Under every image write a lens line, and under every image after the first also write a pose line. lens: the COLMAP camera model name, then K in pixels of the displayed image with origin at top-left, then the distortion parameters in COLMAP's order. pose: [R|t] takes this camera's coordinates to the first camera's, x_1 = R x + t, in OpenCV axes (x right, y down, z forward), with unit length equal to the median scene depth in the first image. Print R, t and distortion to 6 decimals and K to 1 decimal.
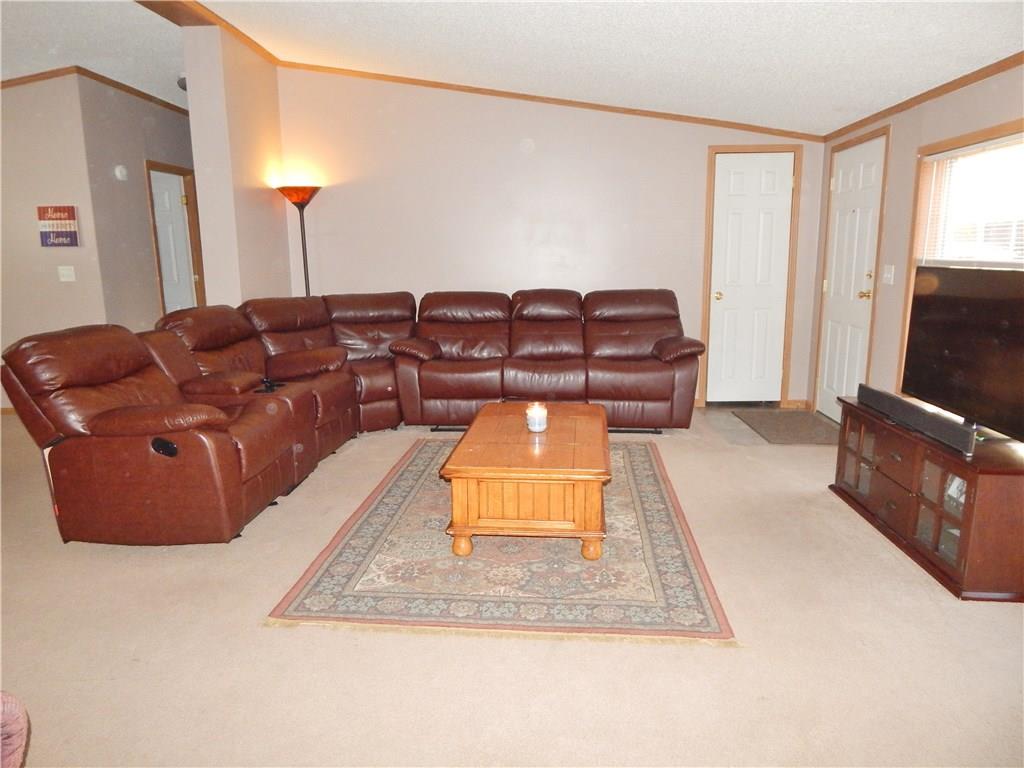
lens RADIAL K [[672.3, 0, 511.1], [0, 672.3, 383.4], [0, 0, 1]] dist [0.001768, 0.003946]
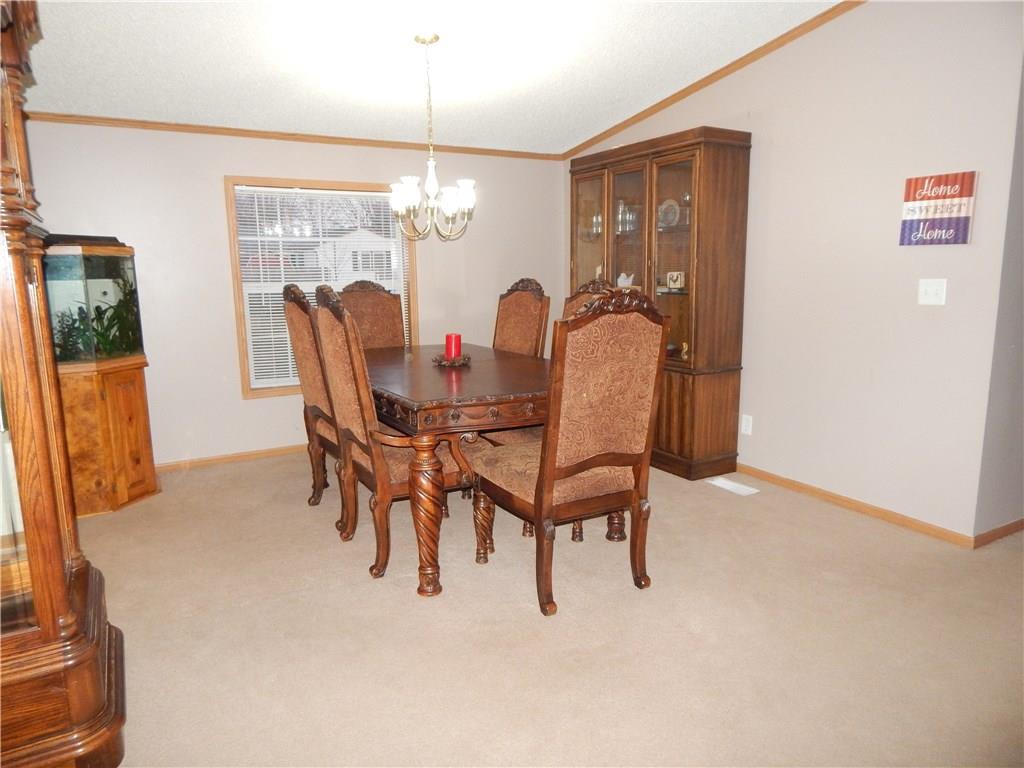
lens RADIAL K [[672.3, 0, 512.5], [0, 672.3, 382.8], [0, 0, 1]] dist [0.001768, 0.003946]
pose [[0.587717, 0.143802, -0.796185, -0.404571], [-0.147424, 0.986637, 0.069377, -0.073043], [0.795522, 0.076603, 0.601063, 0.373766]]
